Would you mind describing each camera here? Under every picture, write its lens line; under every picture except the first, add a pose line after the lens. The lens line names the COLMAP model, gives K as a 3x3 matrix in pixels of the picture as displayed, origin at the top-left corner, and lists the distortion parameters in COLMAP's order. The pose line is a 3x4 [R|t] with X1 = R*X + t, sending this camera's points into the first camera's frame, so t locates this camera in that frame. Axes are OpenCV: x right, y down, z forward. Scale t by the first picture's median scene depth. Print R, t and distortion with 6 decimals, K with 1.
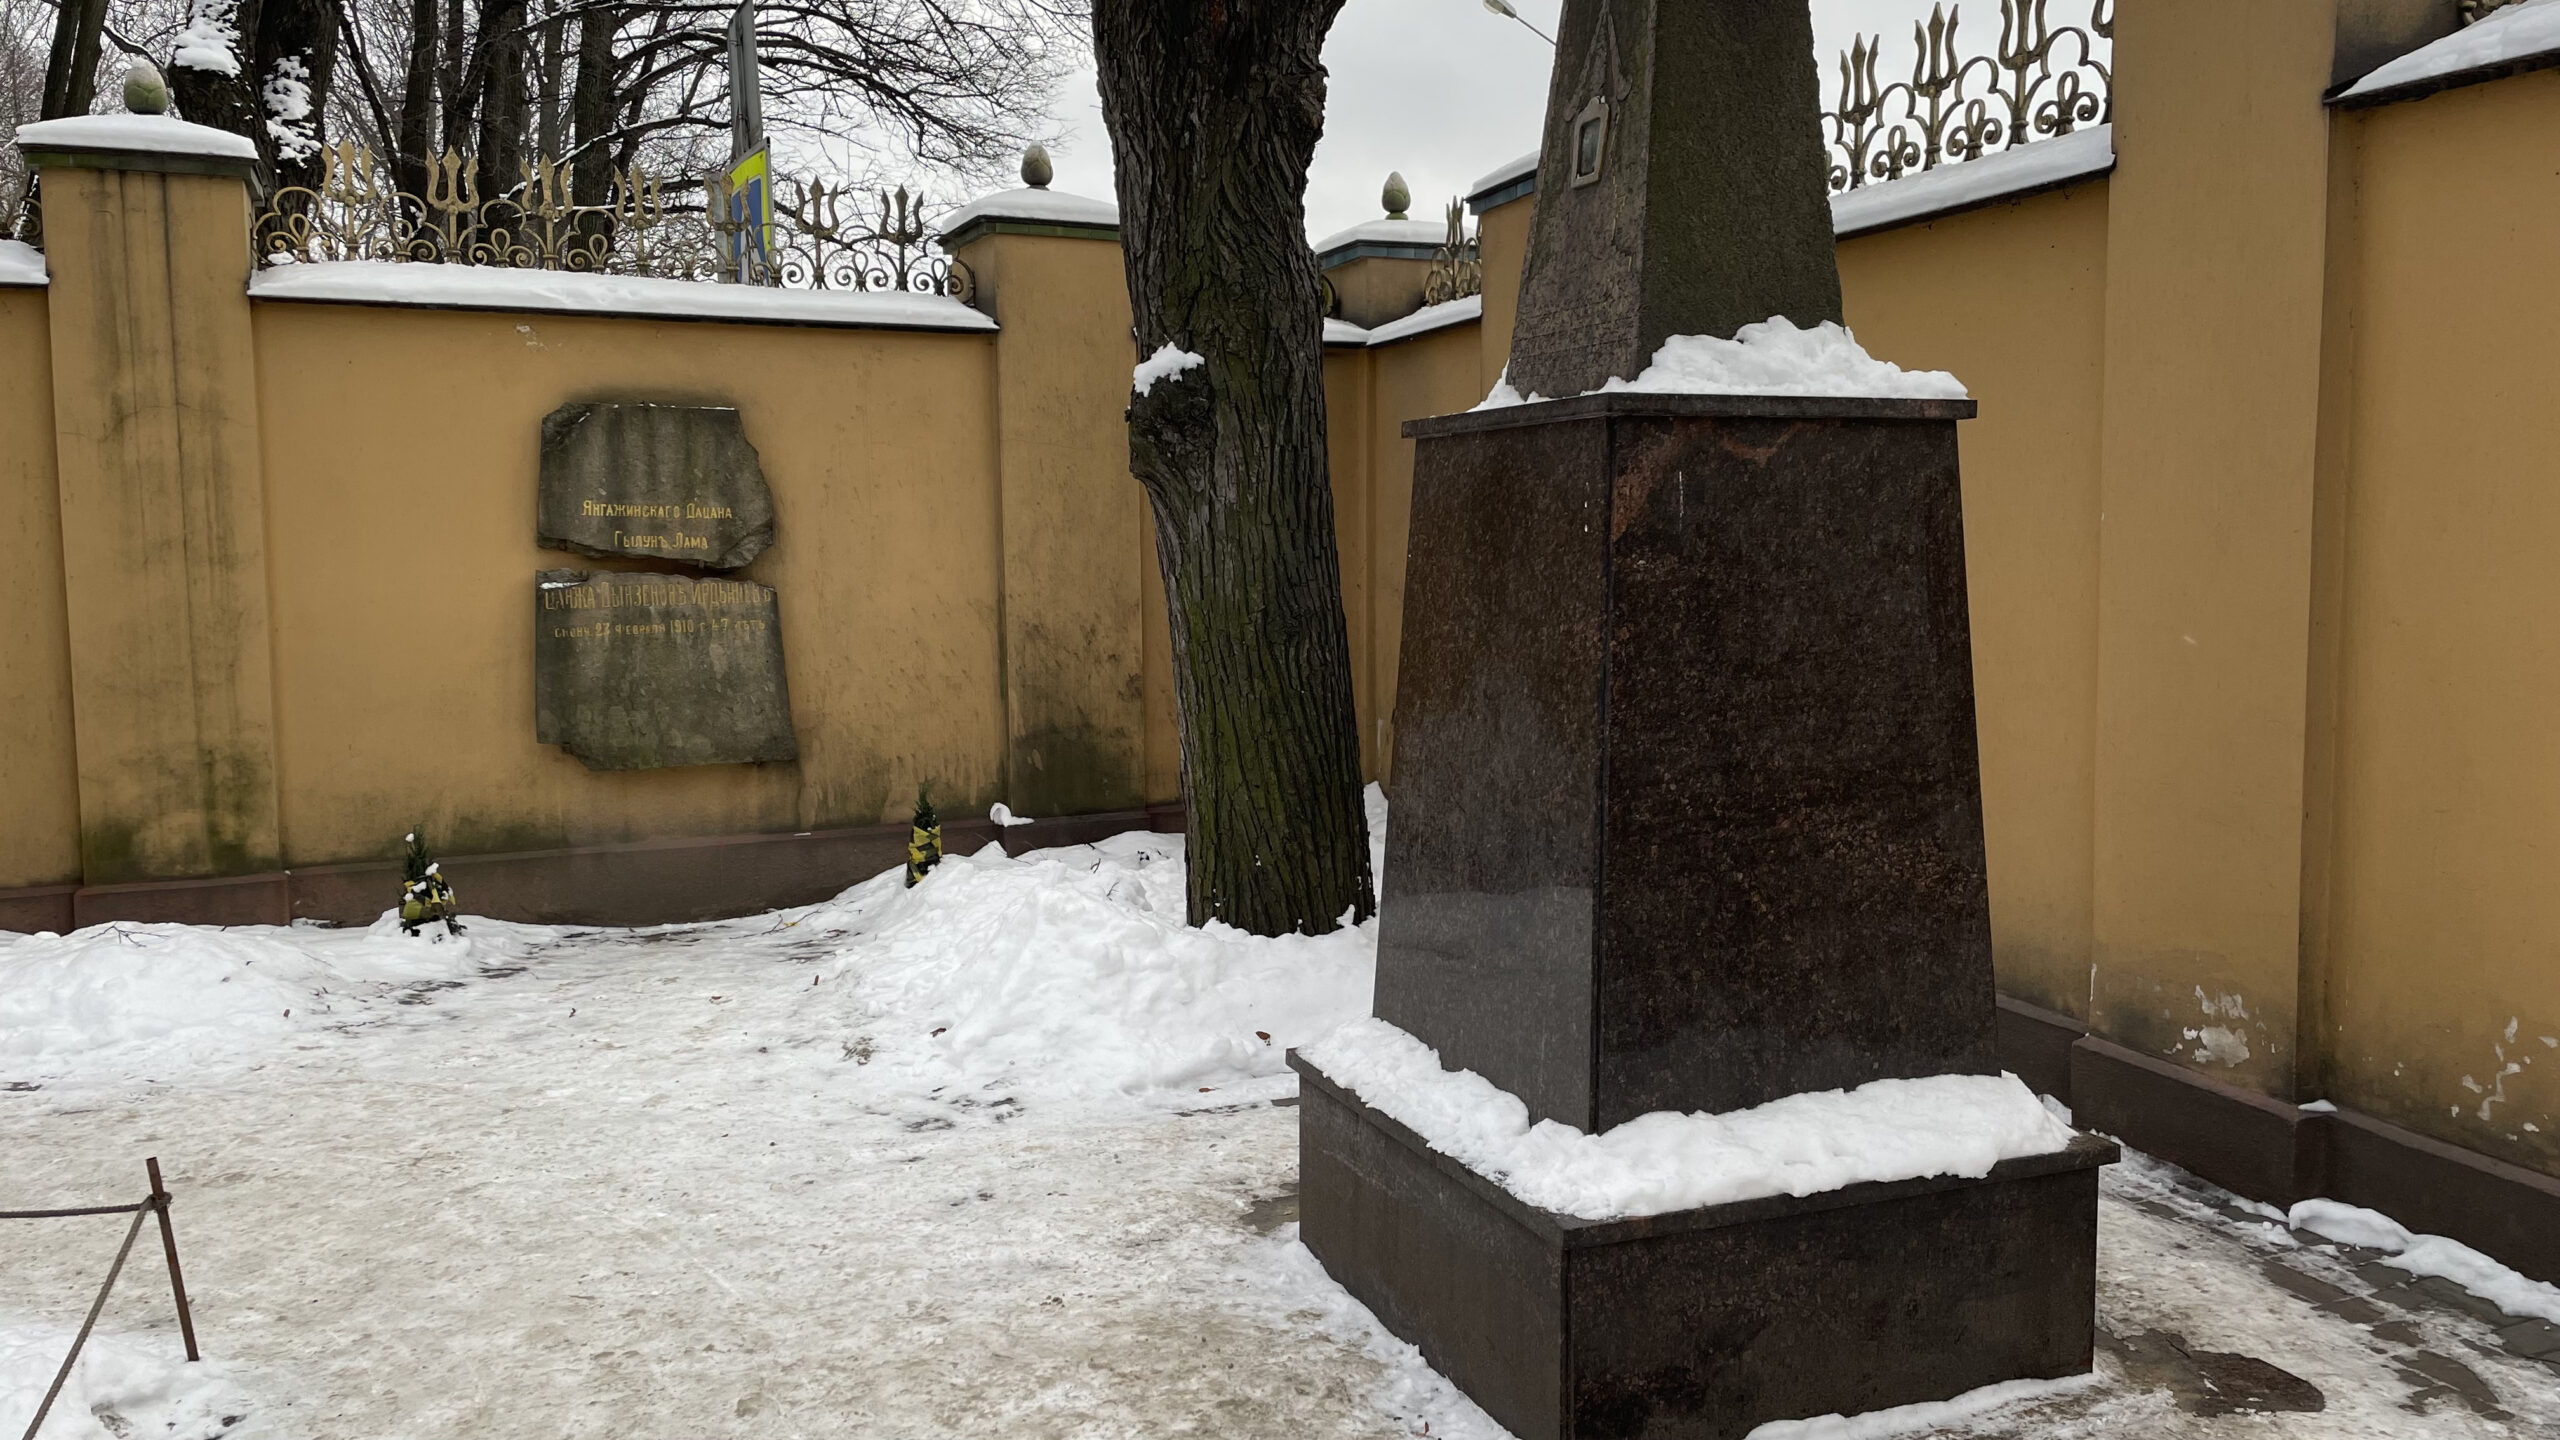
lens RADIAL K [[1980.6, 0, 1296.9], [0, 1980.6, 710.3], [0, 0, 1]] dist [0.079651, -0.093946]
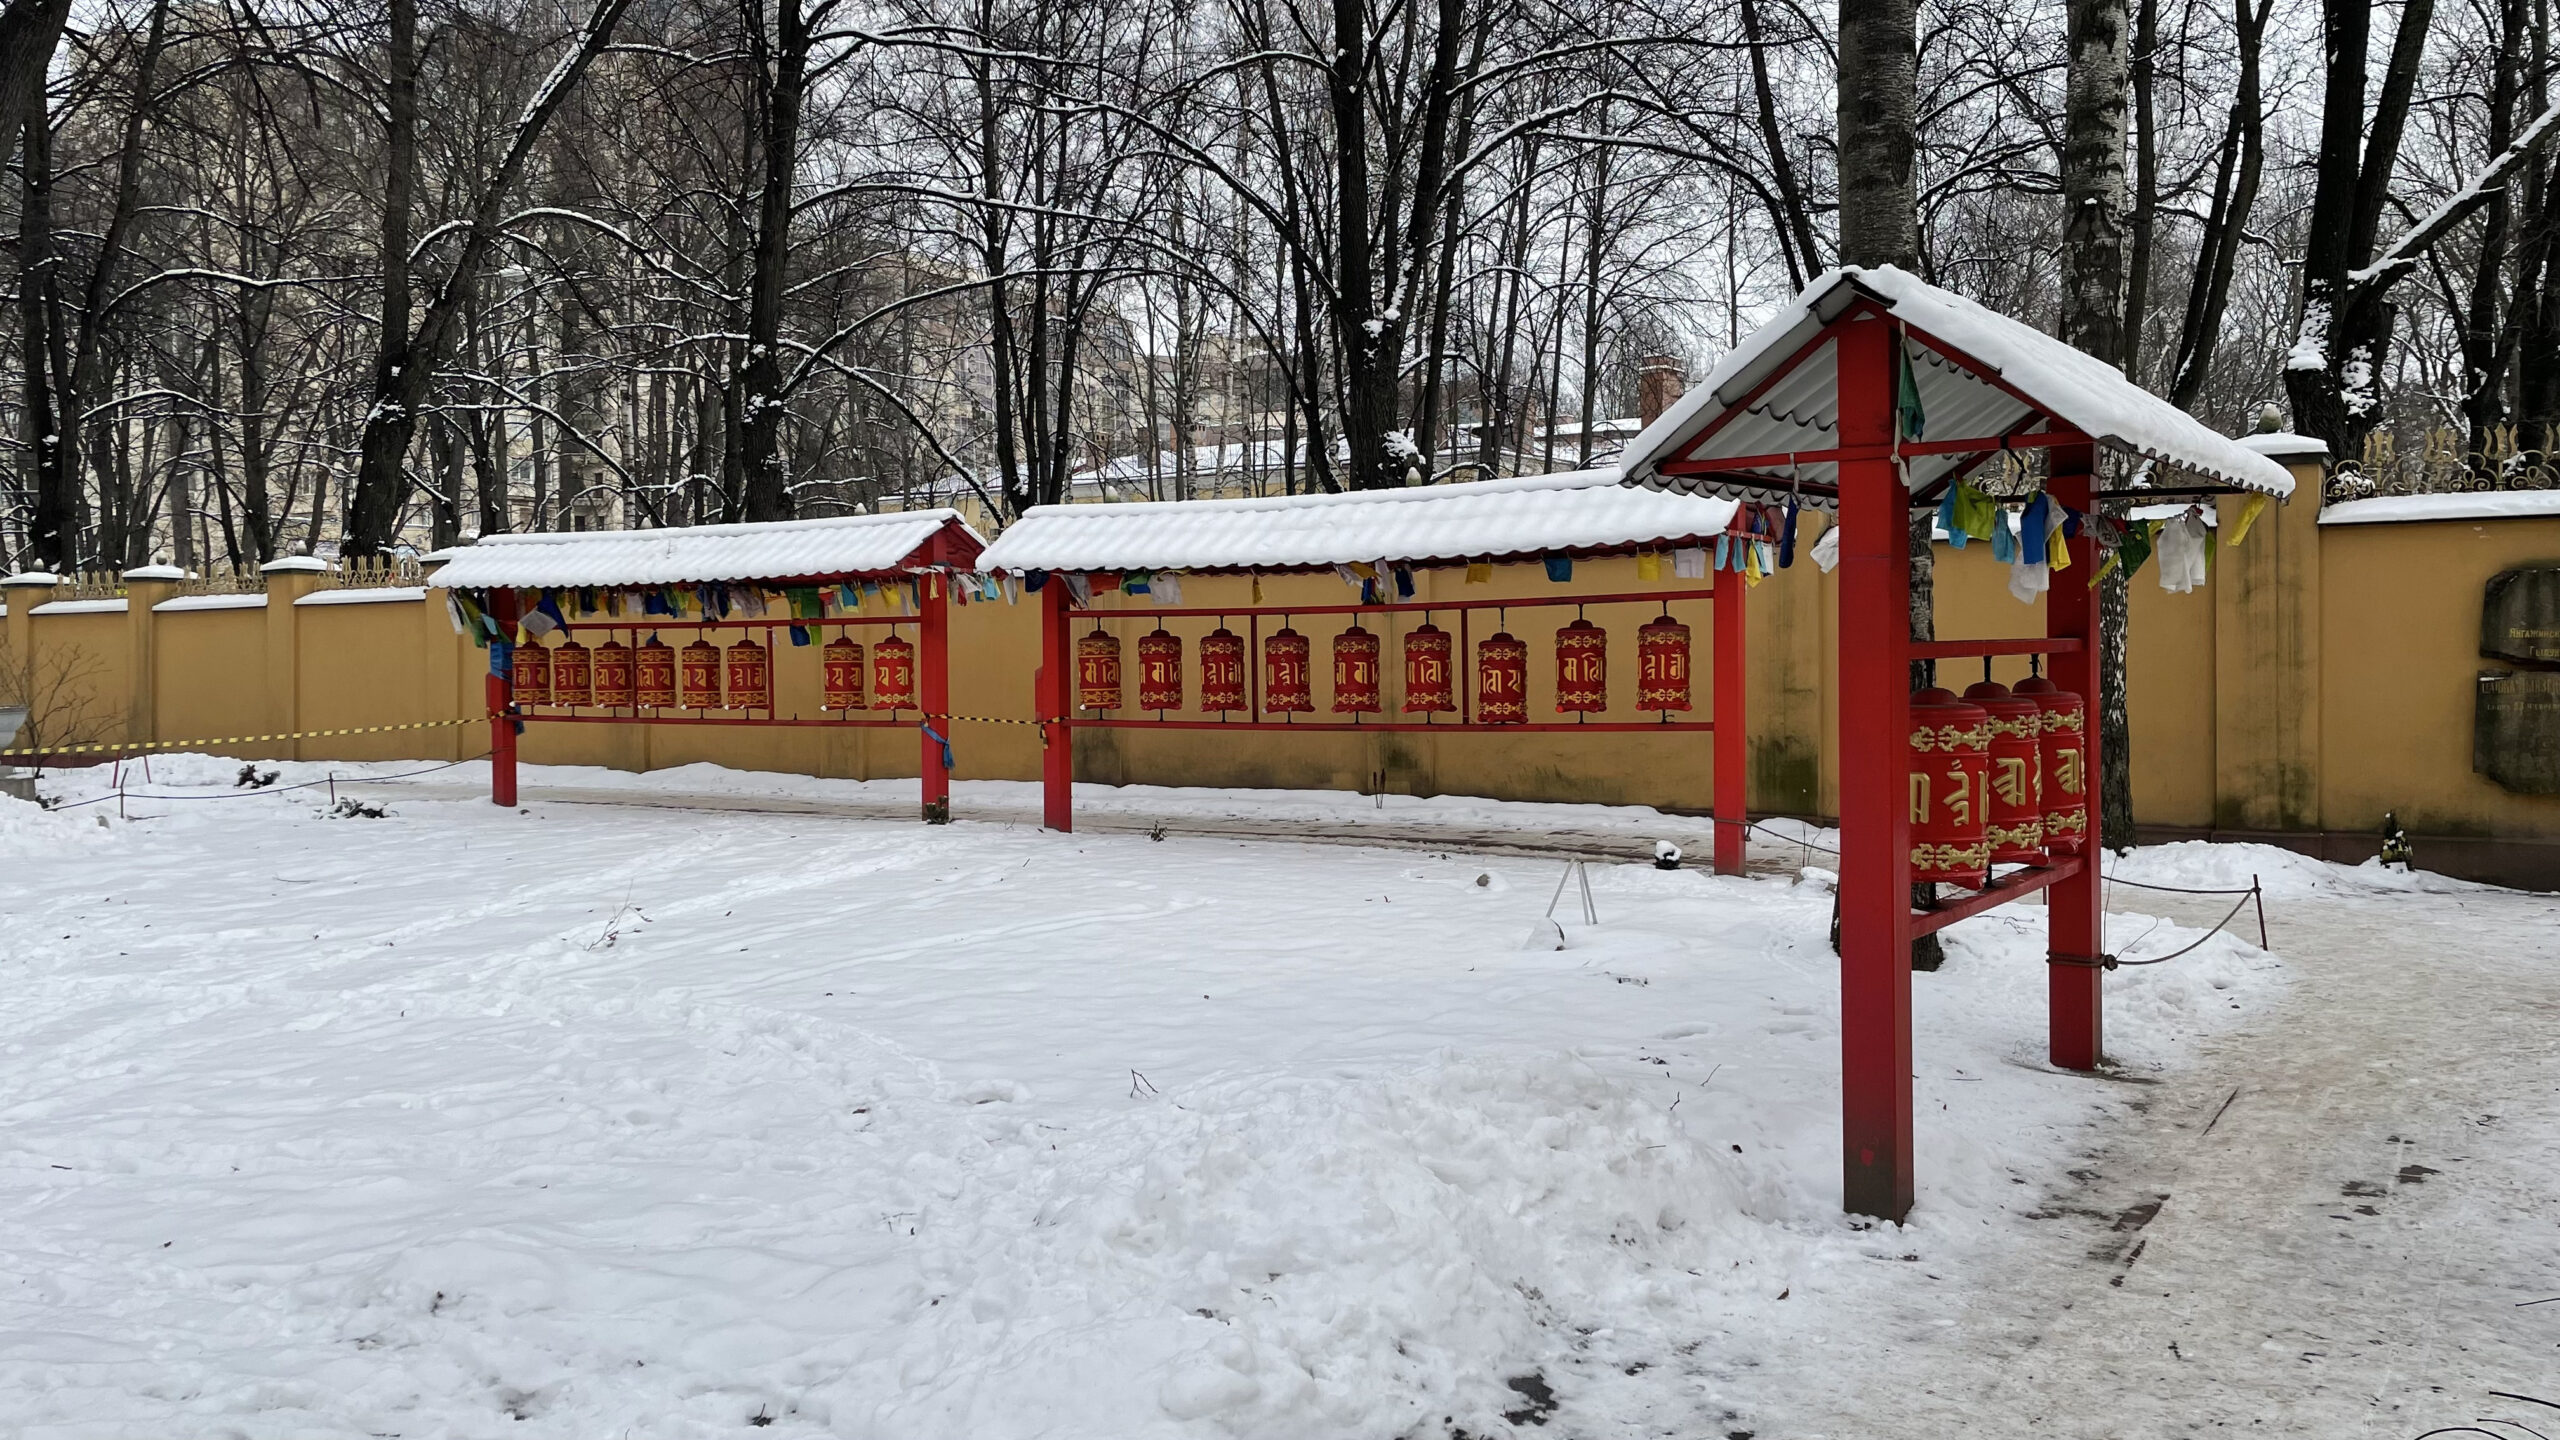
lens RADIAL K [[1980.6, 0, 1296.9], [0, 1980.6, 710.3], [0, 0, 1]] dist [0.079651, -0.093946]
pose [[0.578430, 0.021883, -0.815439, 0.428647], [-0.065856, 0.997630, -0.019943, 0.063351], [0.813070, 0.065238, 0.578500, -0.789608]]
